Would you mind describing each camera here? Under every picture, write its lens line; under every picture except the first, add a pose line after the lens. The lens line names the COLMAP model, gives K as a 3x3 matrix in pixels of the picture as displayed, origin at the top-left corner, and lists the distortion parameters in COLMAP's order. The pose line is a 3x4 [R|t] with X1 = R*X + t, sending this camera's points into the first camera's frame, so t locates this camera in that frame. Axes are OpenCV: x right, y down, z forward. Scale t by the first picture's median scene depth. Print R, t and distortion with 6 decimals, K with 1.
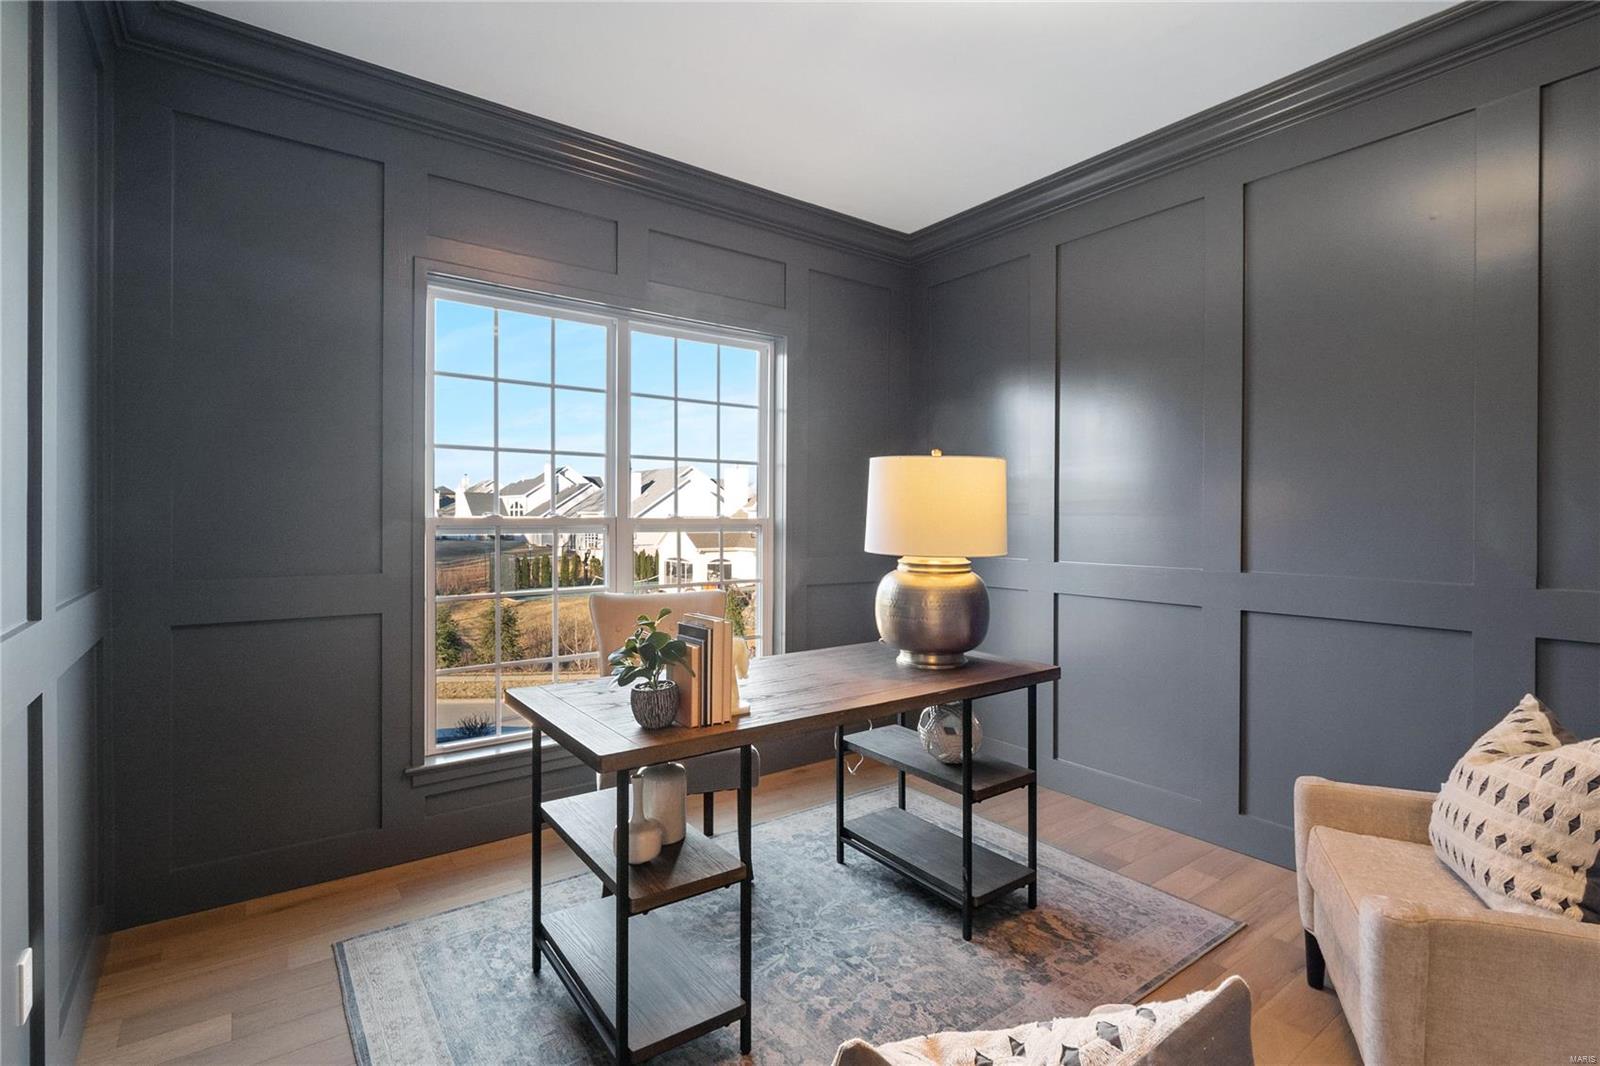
lens RADIAL K [[755.3, 0, 802.2], [0, 755.3, 528.9], [0, 0, 1]] dist [-0.004768, -0.000470]
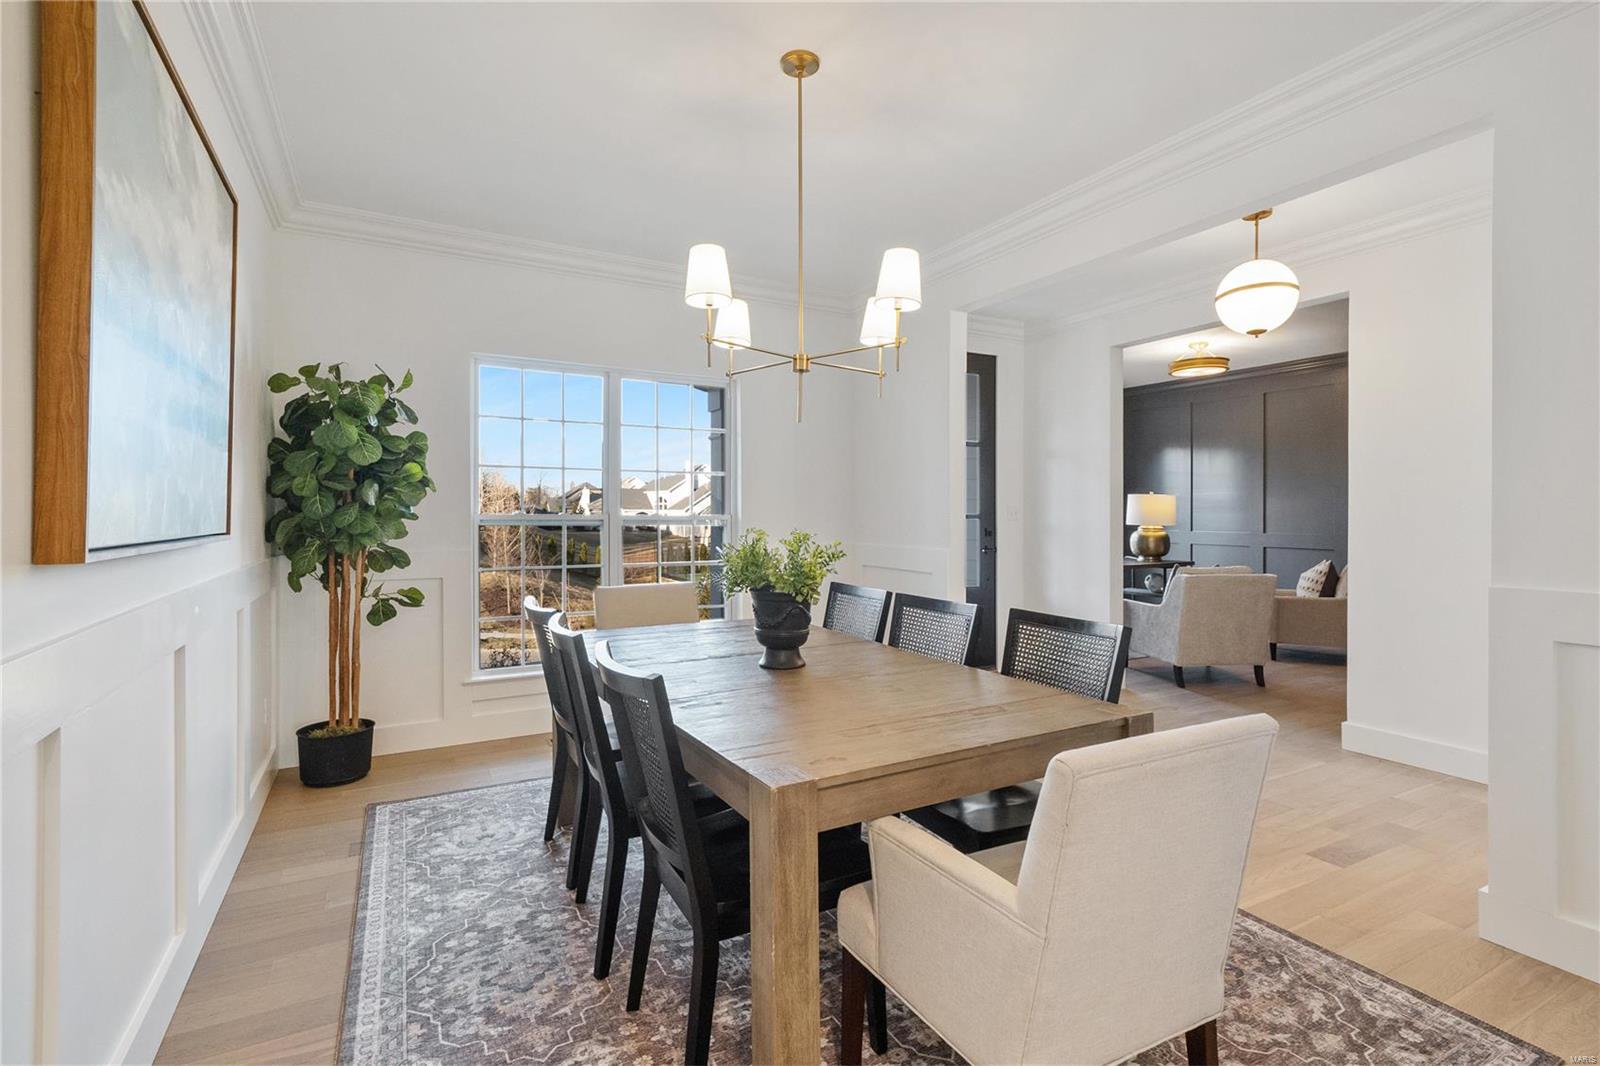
lens RADIAL K [[755.3, 0, 796.3], [0, 755.3, 520.8], [0, 0, 1]] dist [-0.004768, -0.000470]
pose [[0.988462, 0.000158, -0.151468, -0.798022], [-0.000393, 0.999999, -0.001521, 0.020608], [0.151468, 0.001563, 0.988461, -2.296015]]
